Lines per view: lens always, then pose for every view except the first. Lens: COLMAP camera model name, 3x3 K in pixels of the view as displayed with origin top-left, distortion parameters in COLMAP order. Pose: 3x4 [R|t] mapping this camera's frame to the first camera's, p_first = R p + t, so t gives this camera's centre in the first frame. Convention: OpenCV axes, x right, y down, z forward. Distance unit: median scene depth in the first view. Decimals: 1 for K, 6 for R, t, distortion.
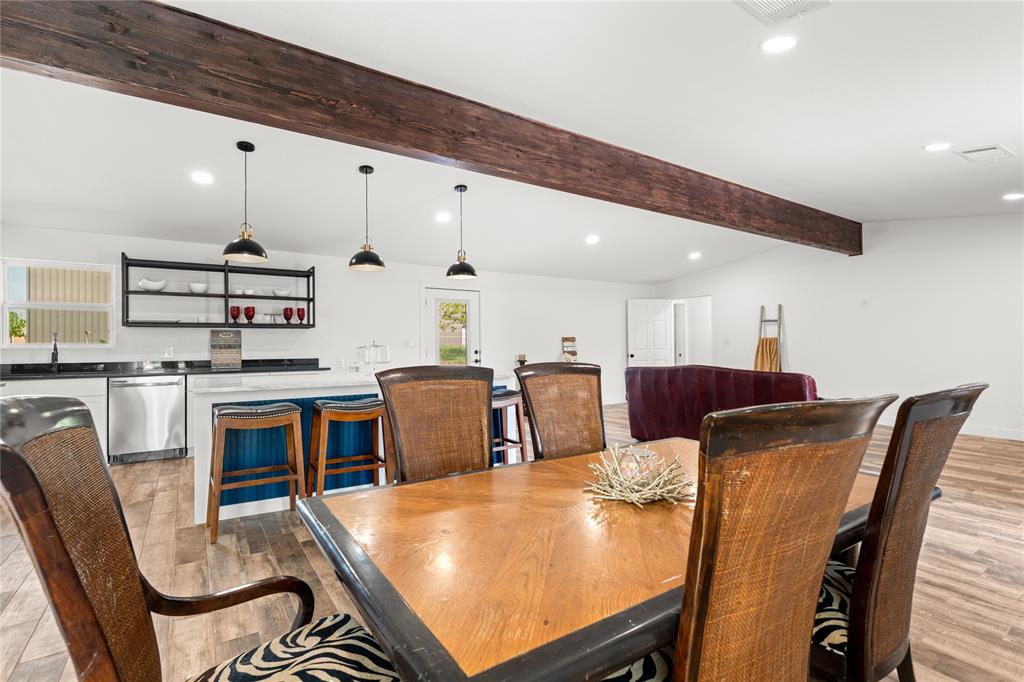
lens RADIAL K [[482.7, 0, 523.2], [0, 482.7, 342.0], [0, 0, 1]] dist [-0.000434, -0.001211]
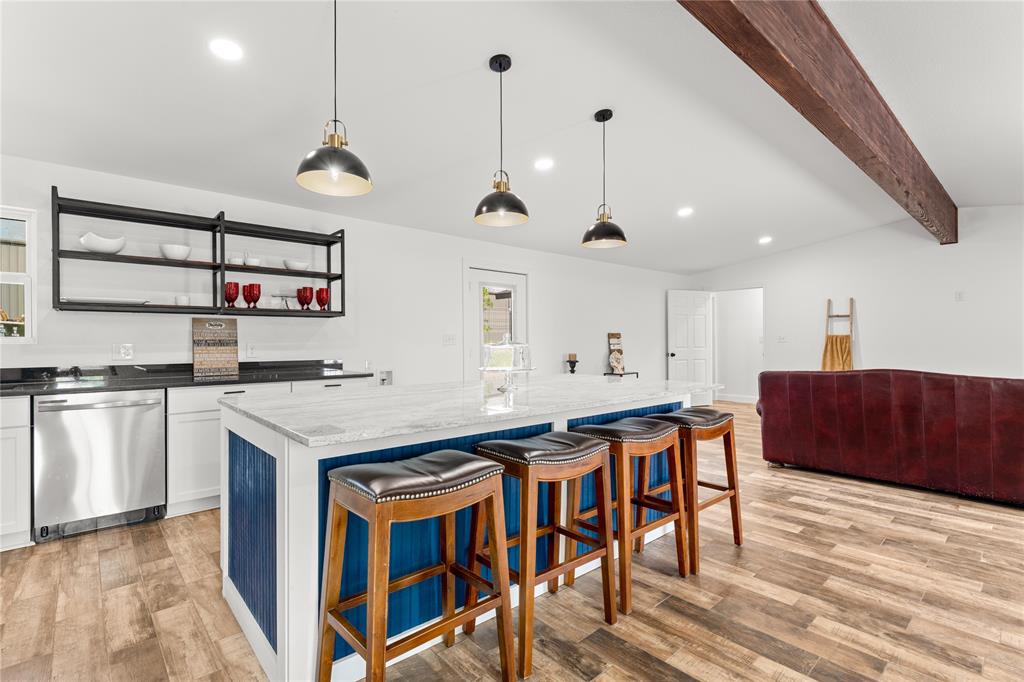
lens RADIAL K [[482.7, 0, 510.0], [0, 482.7, 341.2], [0, 0, 1]] dist [-0.000434, -0.001211]
pose [[0.990994, 0.004308, 0.133839, -0.301386], [-0.004910, 0.999979, 0.004165, 0.002527], [-0.133818, -0.004784, 0.990994, 0.284439]]
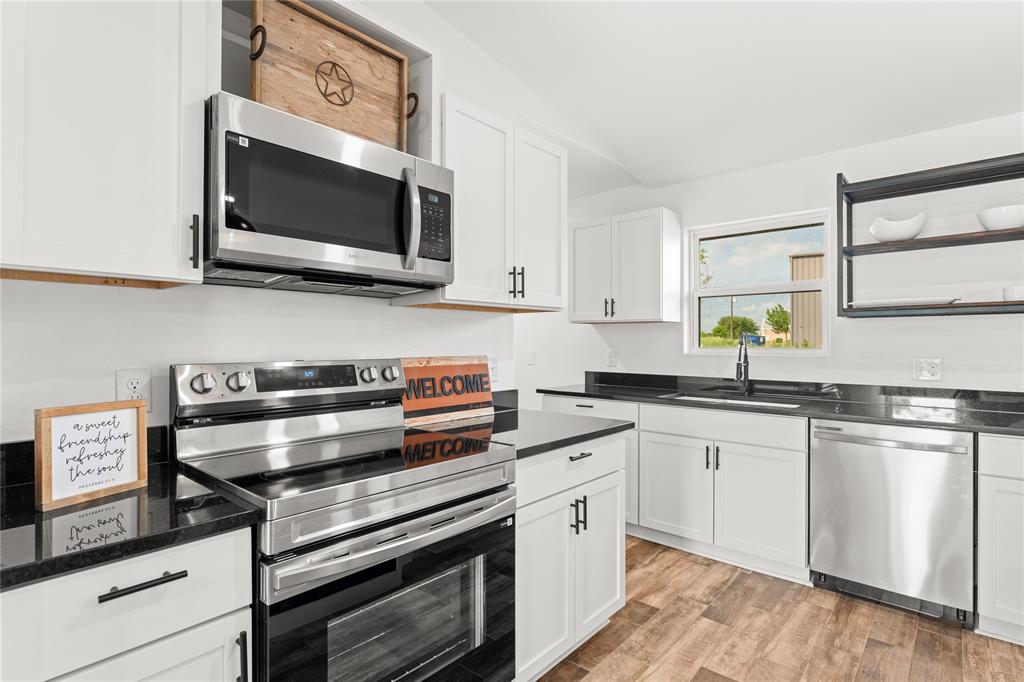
lens RADIAL K [[511.4, 0, 515.9], [0, 511.4, 339.7], [0, 0, 1]] dist [-0.005879, 0.000806]
pose [[0.252313, 0.004890, -0.967633, -0.340354], [0.003228, 0.999977, 0.005895, -0.011008], [0.967640, -0.004611, 0.252292, 0.461634]]
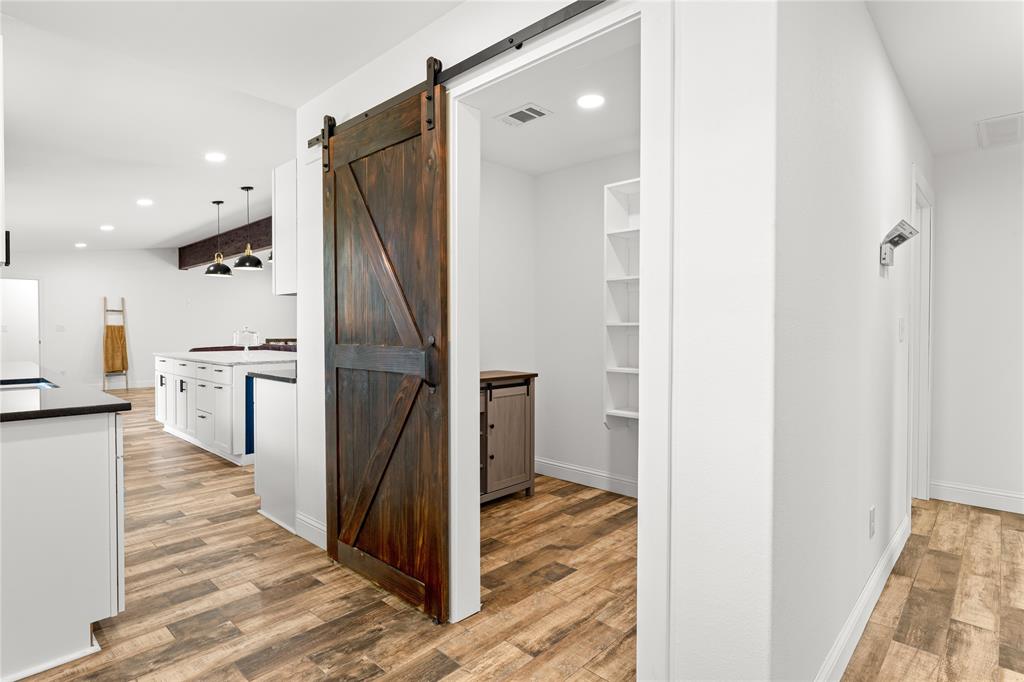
lens RADIAL K [[524.3, 0, 508.3], [0, 524.3, 336.7], [0, 0, 1]] dist [0.004353, 0.000562]
pose [[-0.215153, -0.006636, 0.976558, -1.359238], [-0.010514, 0.999935, 0.004479, 0.004269], [-0.976524, -0.009304, -0.215209, 0.480659]]
